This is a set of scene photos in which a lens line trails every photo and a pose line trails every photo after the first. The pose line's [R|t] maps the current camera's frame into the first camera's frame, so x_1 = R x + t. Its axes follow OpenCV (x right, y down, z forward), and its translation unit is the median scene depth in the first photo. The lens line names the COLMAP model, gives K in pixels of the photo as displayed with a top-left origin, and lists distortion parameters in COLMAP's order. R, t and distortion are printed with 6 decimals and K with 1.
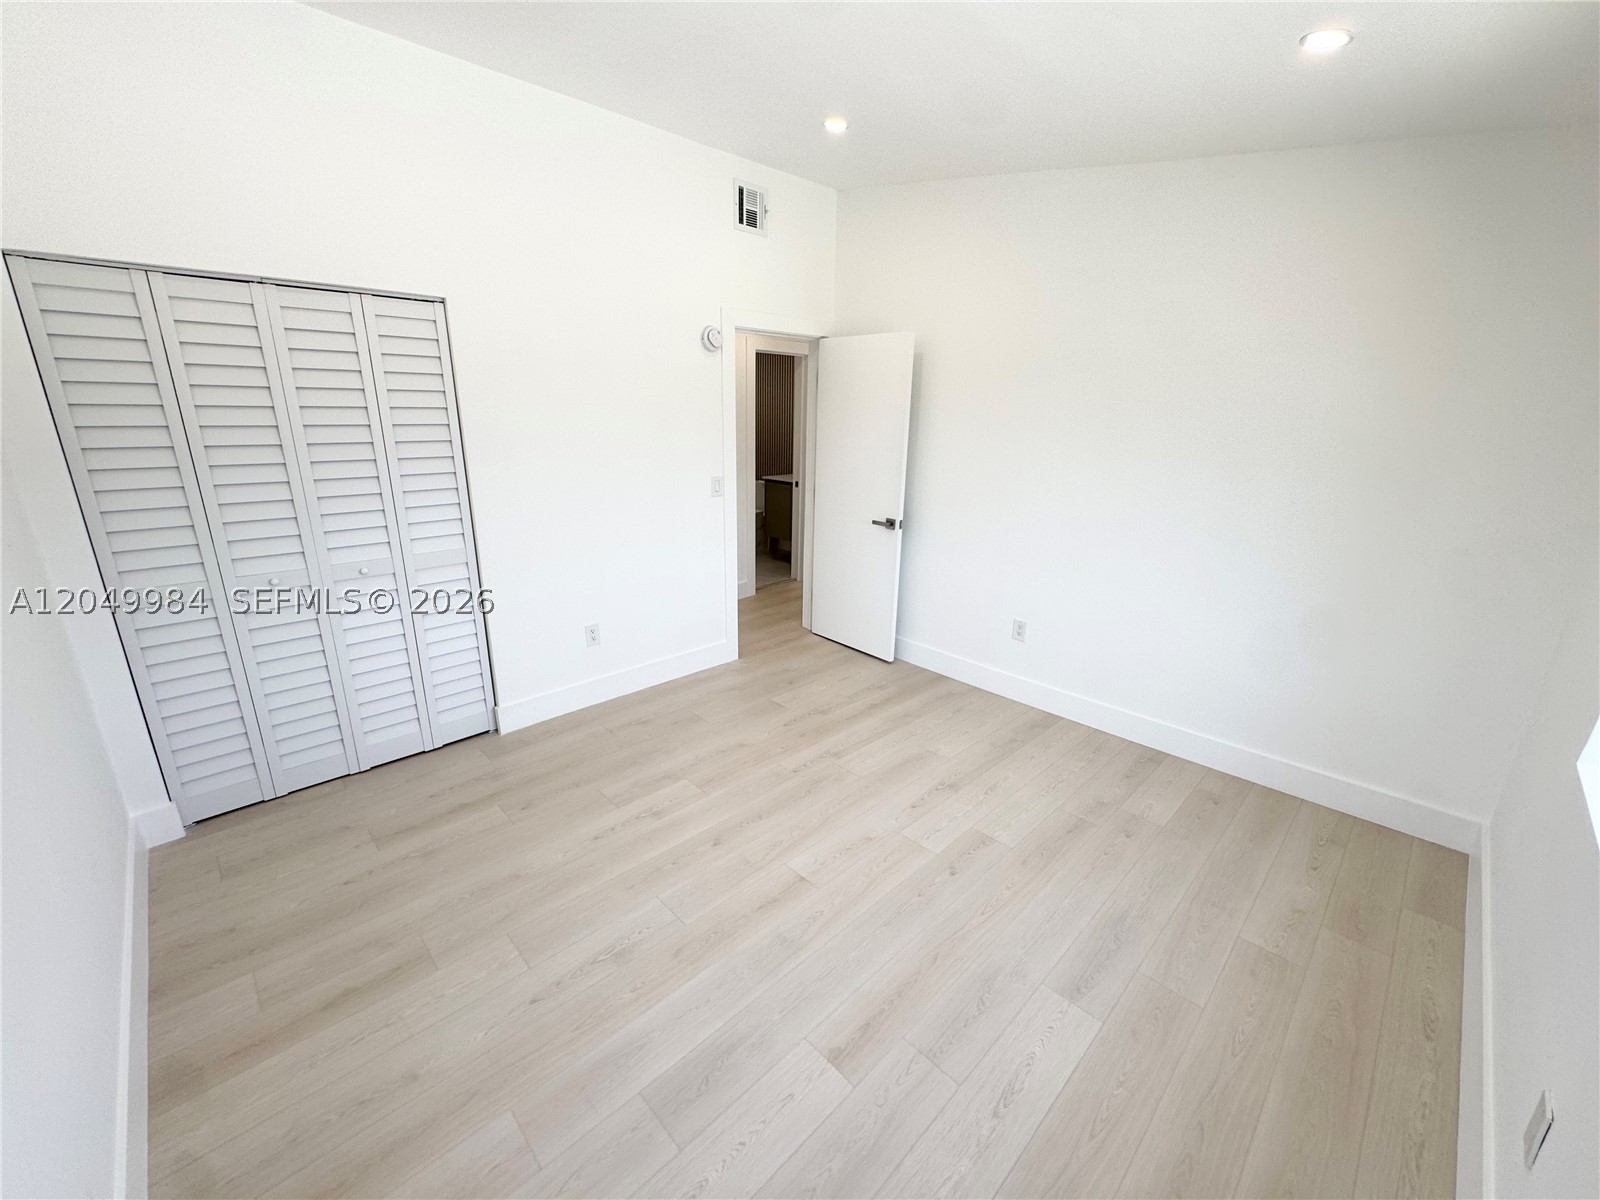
lens RADIAL K [[642.0, 0, 799.8], [0, 642.0, 599.1], [0, 0, 1]] dist [-0.003602, 0.000474]
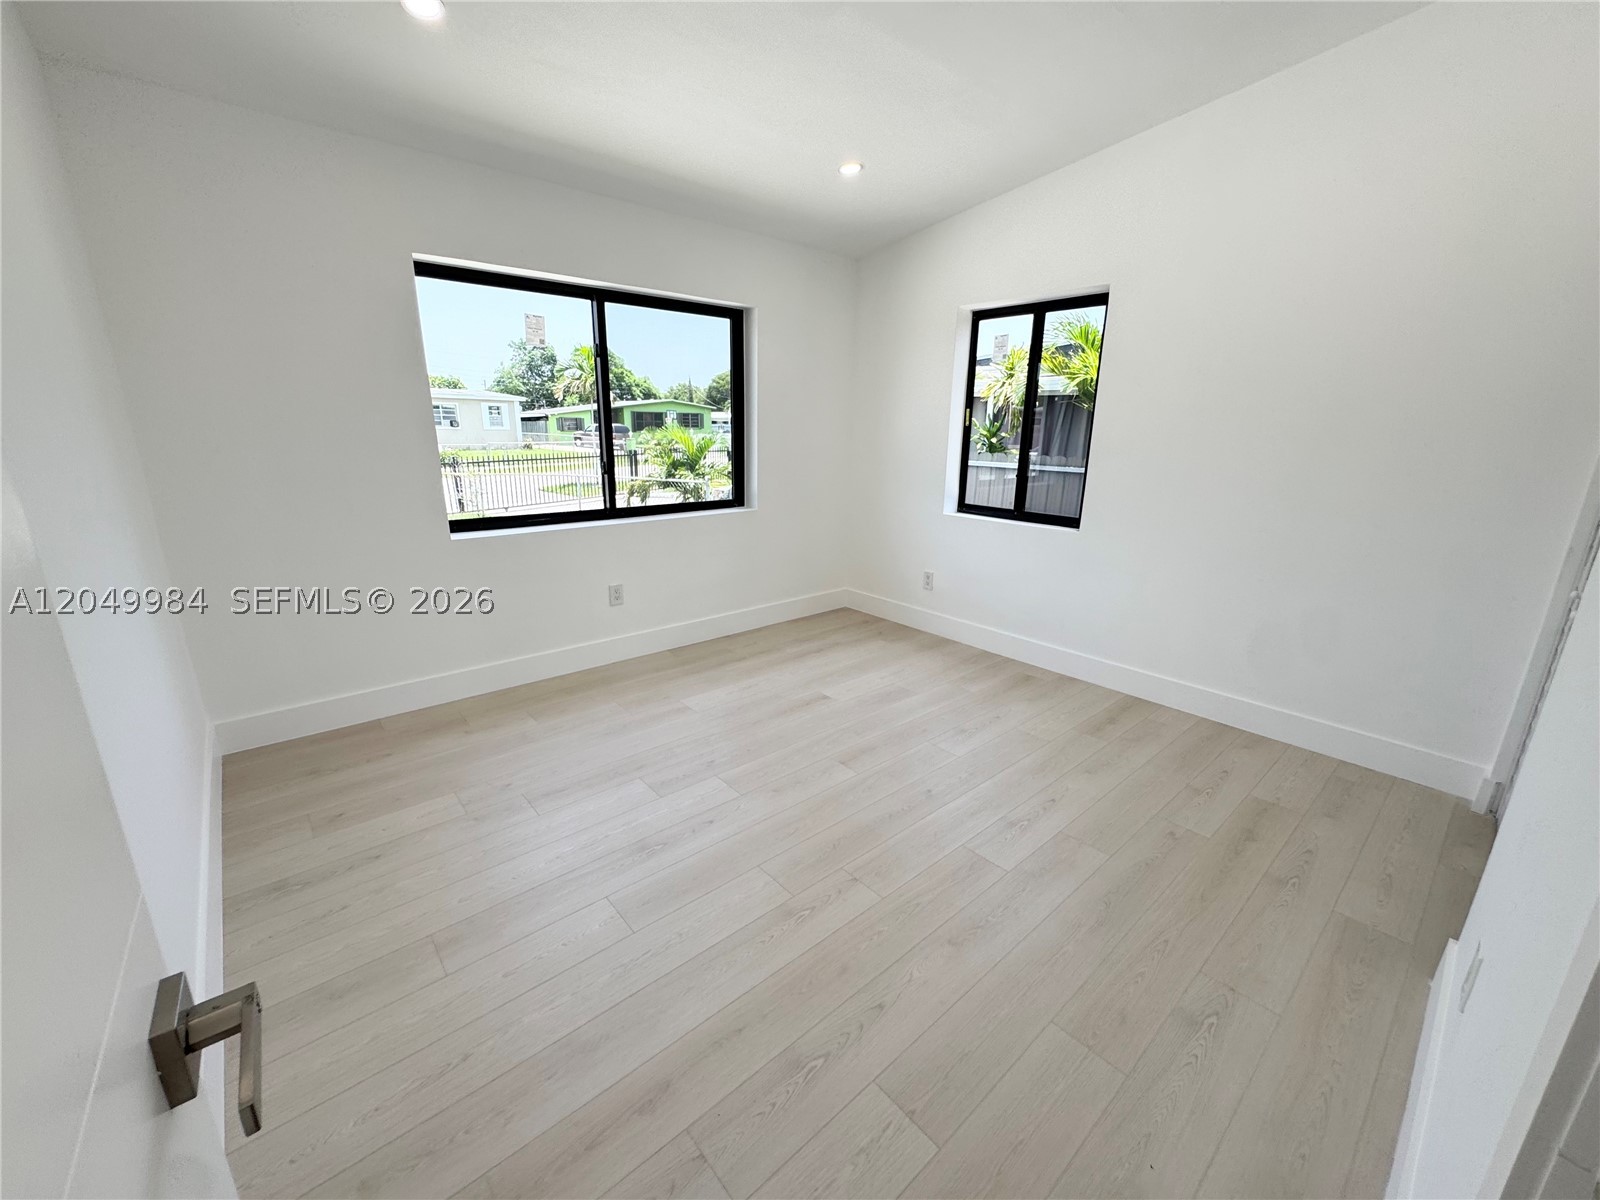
lens RADIAL K [[642.0, 0, 799.8], [0, 642.0, 599.1], [0, 0, 1]] dist [-0.003602, 0.000474]
pose [[-0.997799, -0.044092, 0.049537, 0.034252], [-0.011142, 0.847800, 0.530199, -0.394570], [-0.065375, 0.528480, -0.846425, 1.657464]]
